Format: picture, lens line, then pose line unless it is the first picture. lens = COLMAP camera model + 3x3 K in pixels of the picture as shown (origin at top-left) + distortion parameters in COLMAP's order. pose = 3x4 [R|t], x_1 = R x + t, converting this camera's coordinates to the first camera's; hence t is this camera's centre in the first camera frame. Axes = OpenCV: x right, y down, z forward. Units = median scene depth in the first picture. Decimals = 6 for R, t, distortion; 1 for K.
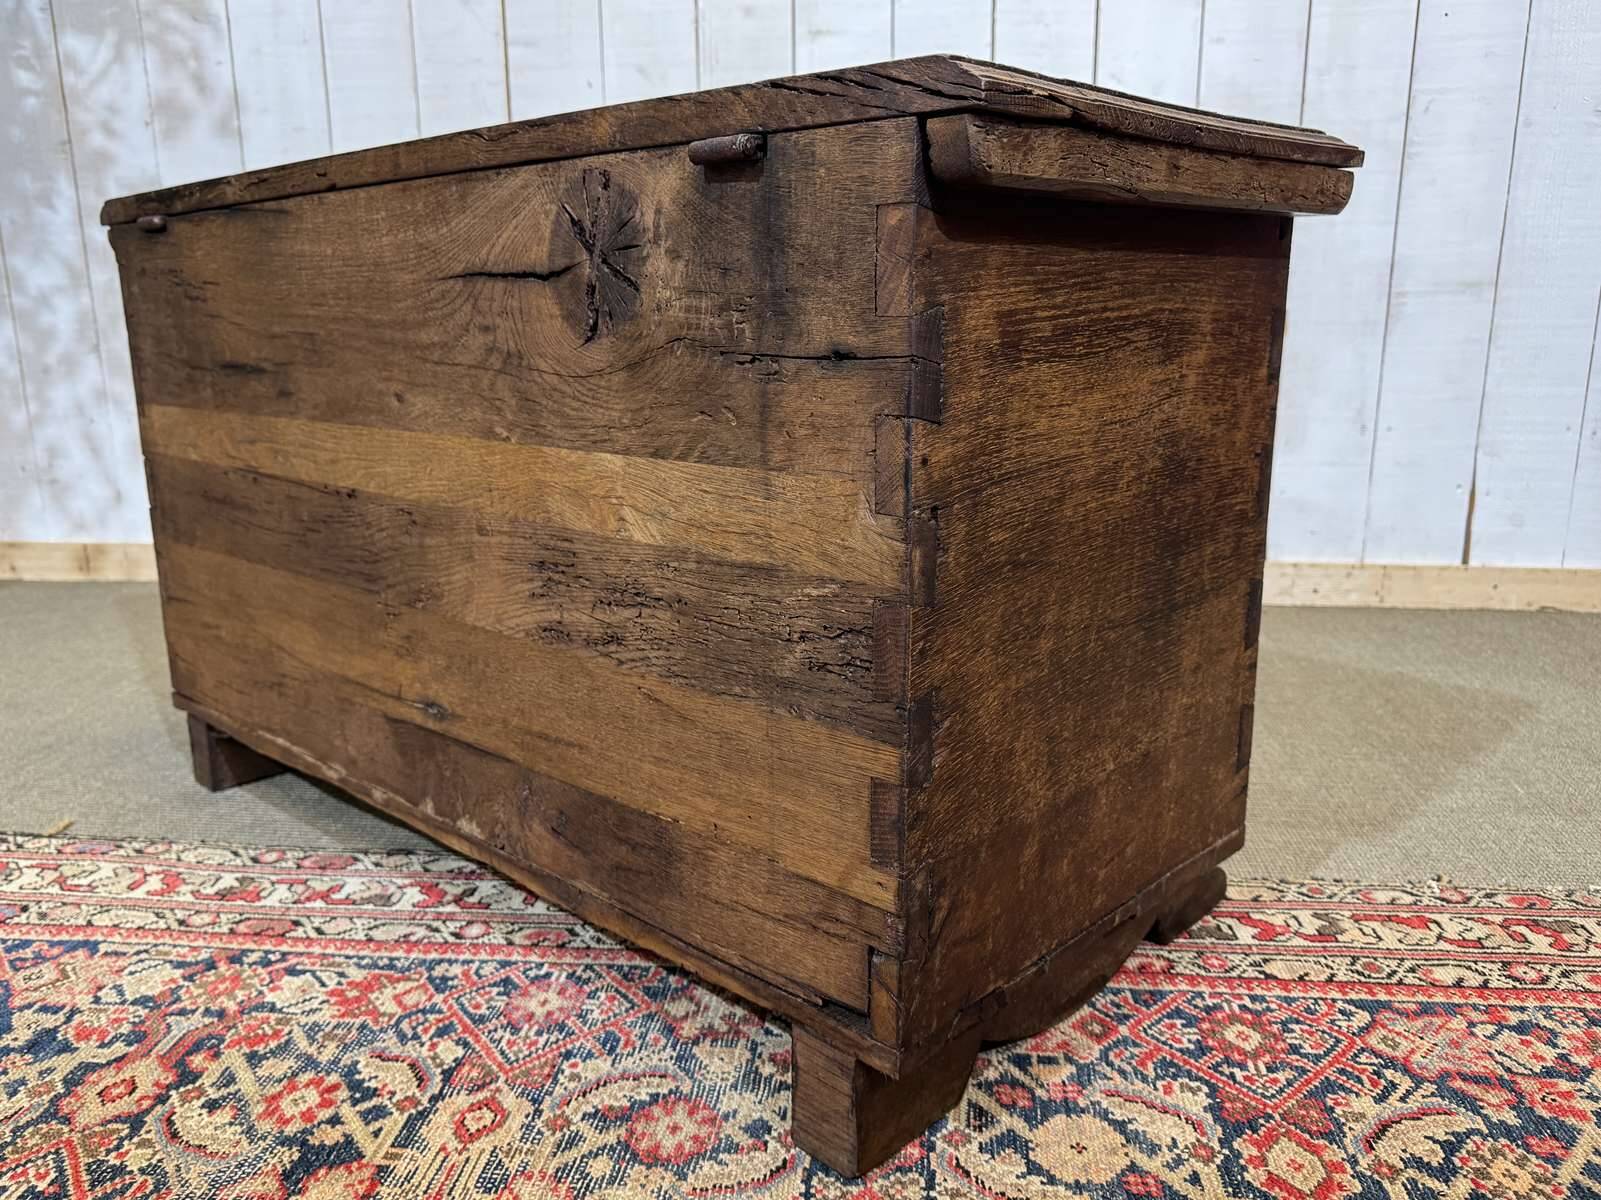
lens RADIAL K [[1266.5, 0, 804.8], [0, 1266.5, 594.6], [0, 0, 1]] dist [0.053688, -0.097444]
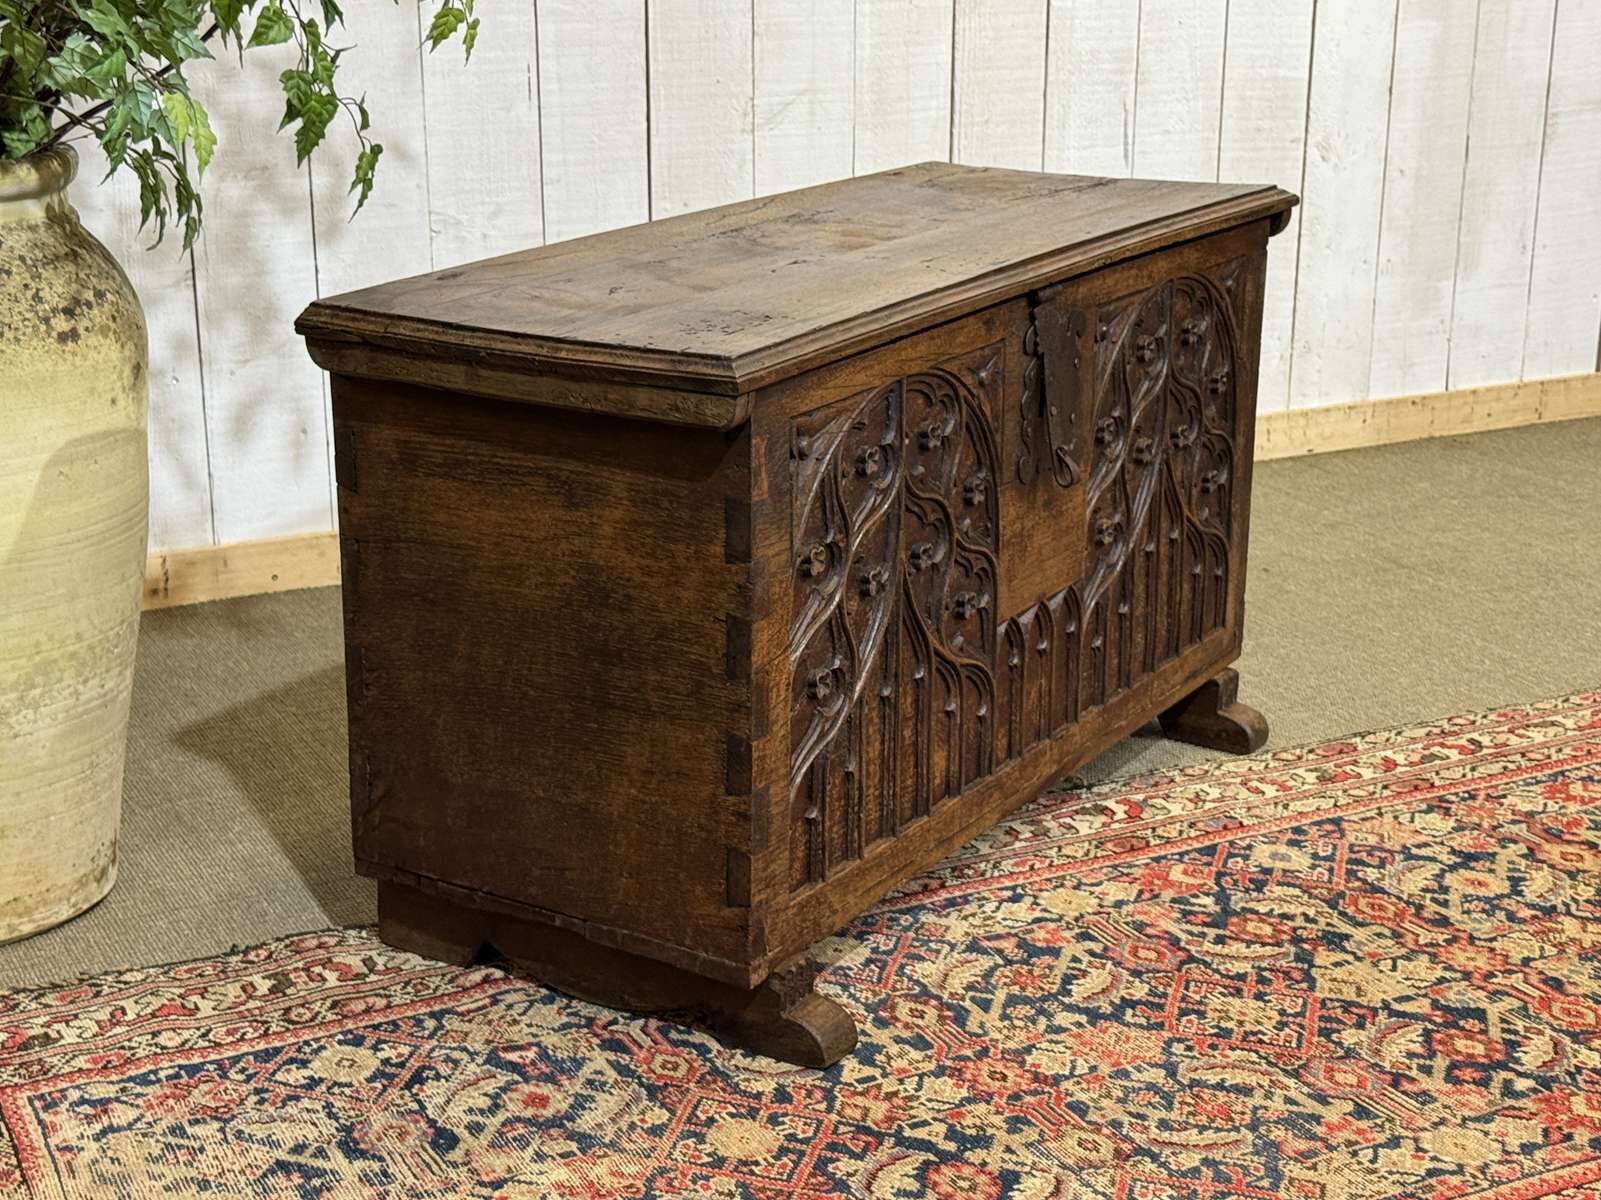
lens RADIAL K [[2665.5, 0, 801.6], [0, 2665.5, 608.5], [0, 0, 1]] dist [0.136672, 0.000000]
pose [[0.832208, -0.156521, 0.531912, -2.899210], [0.119030, 0.987395, 0.104323, -0.334515], [-0.541536, -0.023505, 0.840349, -1.158455]]
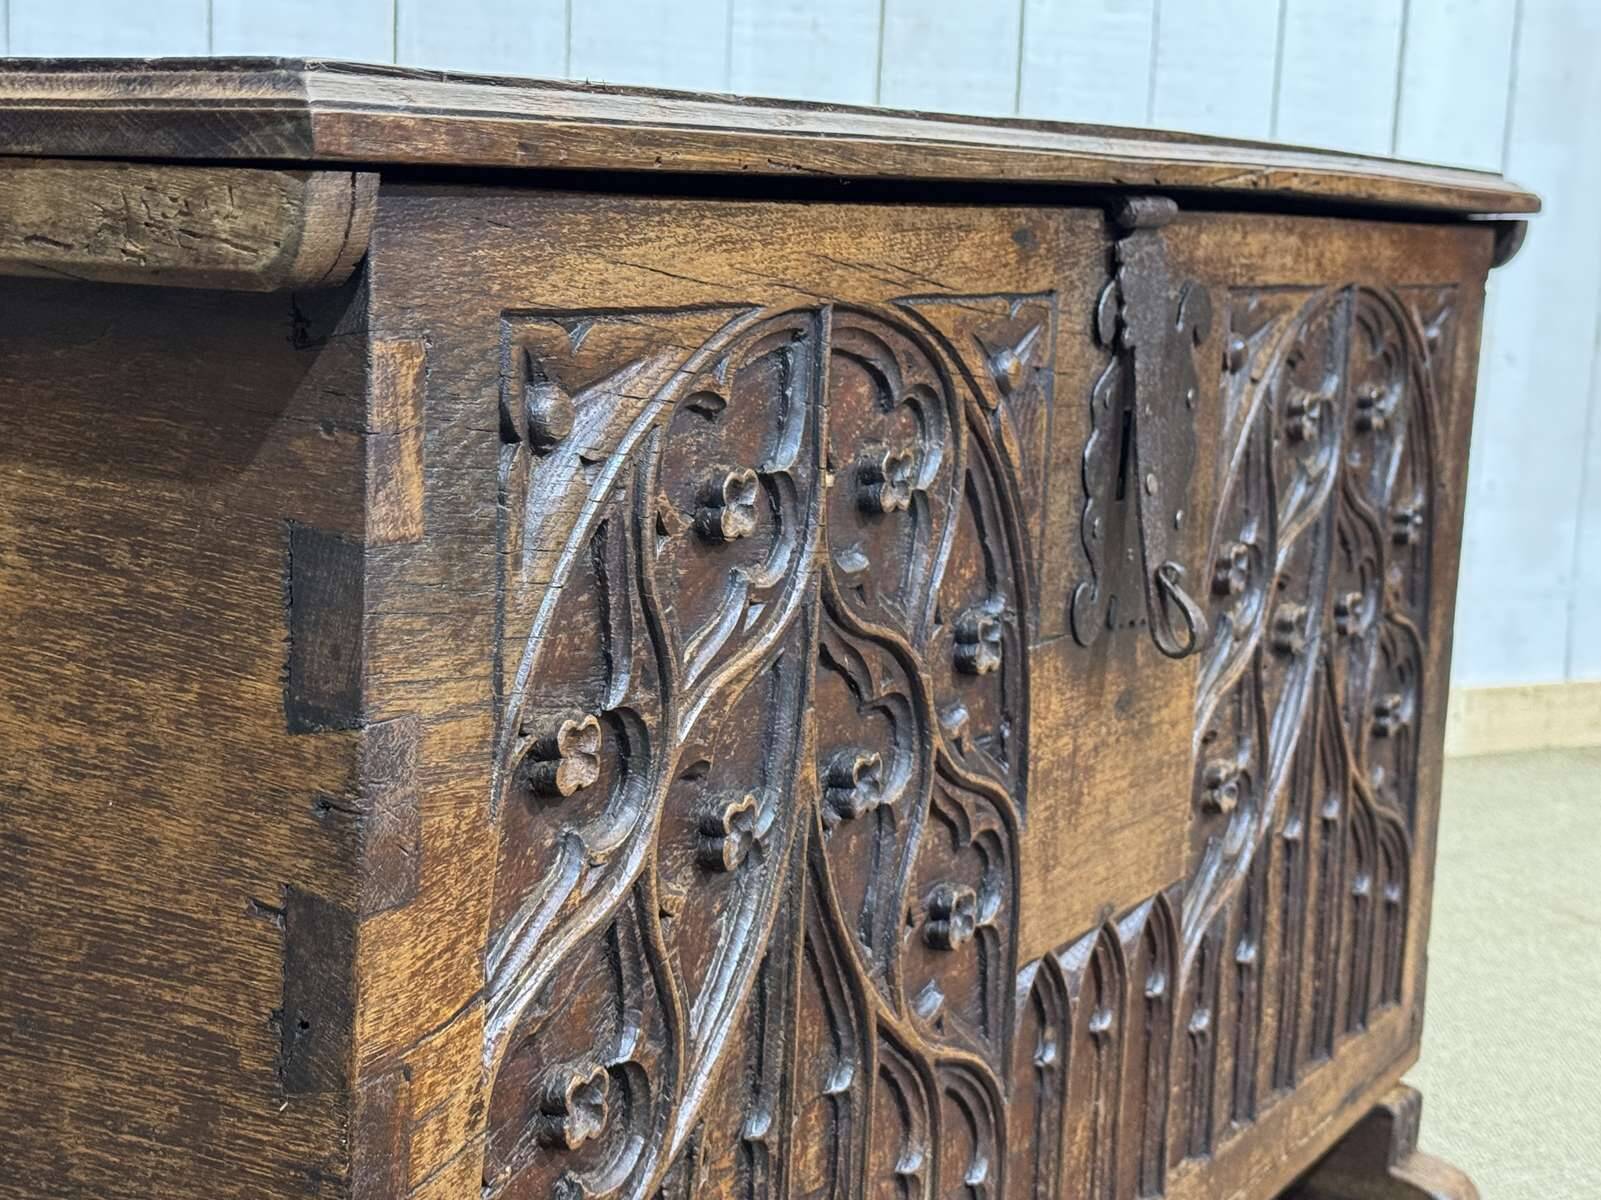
lens RADIAL K [[2665.5, 0, 789.0], [0, 2665.5, 606.2], [0, 0, 1]] dist [0.136672, 0.000000]
pose [[0.809338, -0.050441, 0.585173, -1.994421], [0.088357, 0.995424, -0.036400, -0.122608], [-0.580659, 0.081165, 0.810091, 0.194797]]
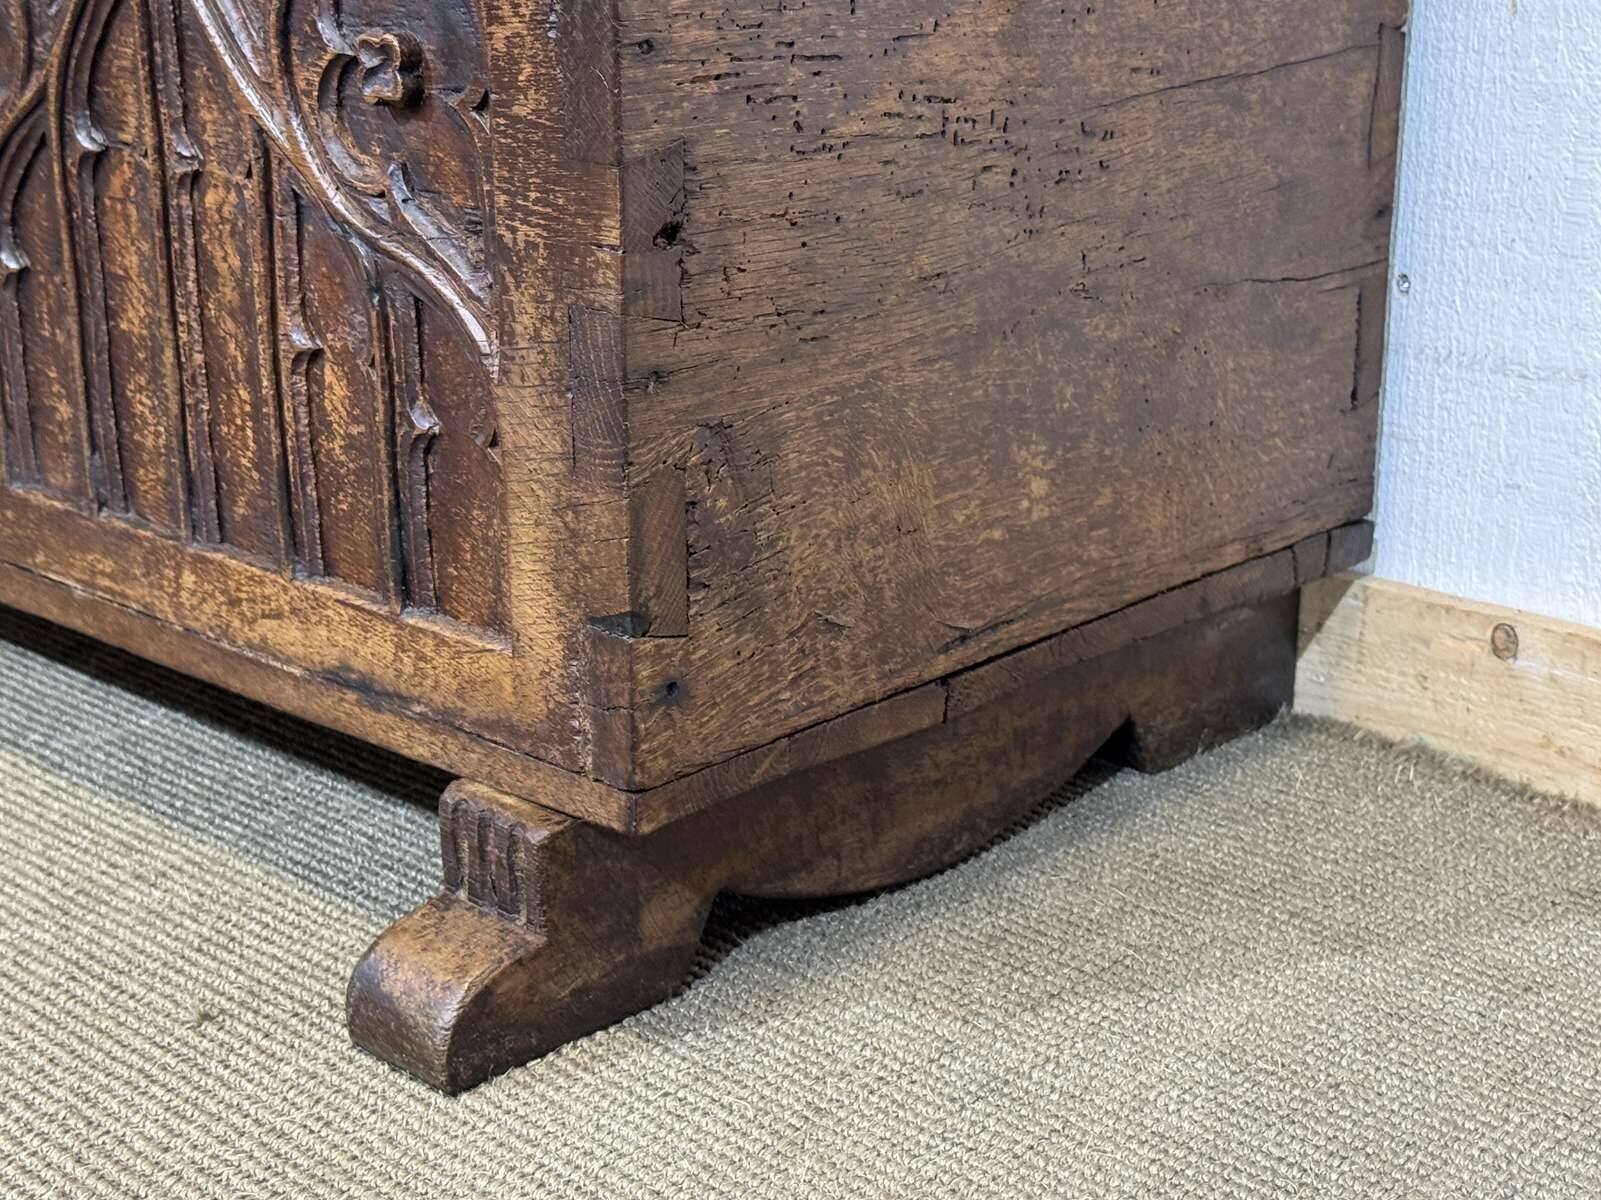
lens RADIAL K [[2498.1, 0, 832.8], [0, 2498.1, 605.7], [0, 0, 1]] dist [0.133762, 0.000000]
pose [[0.392712, 0.292327, -0.871964, 0.248674], [-0.212654, 0.951305, 0.223152, -0.133924], [0.894737, 0.097793, 0.435754, 1.150302]]
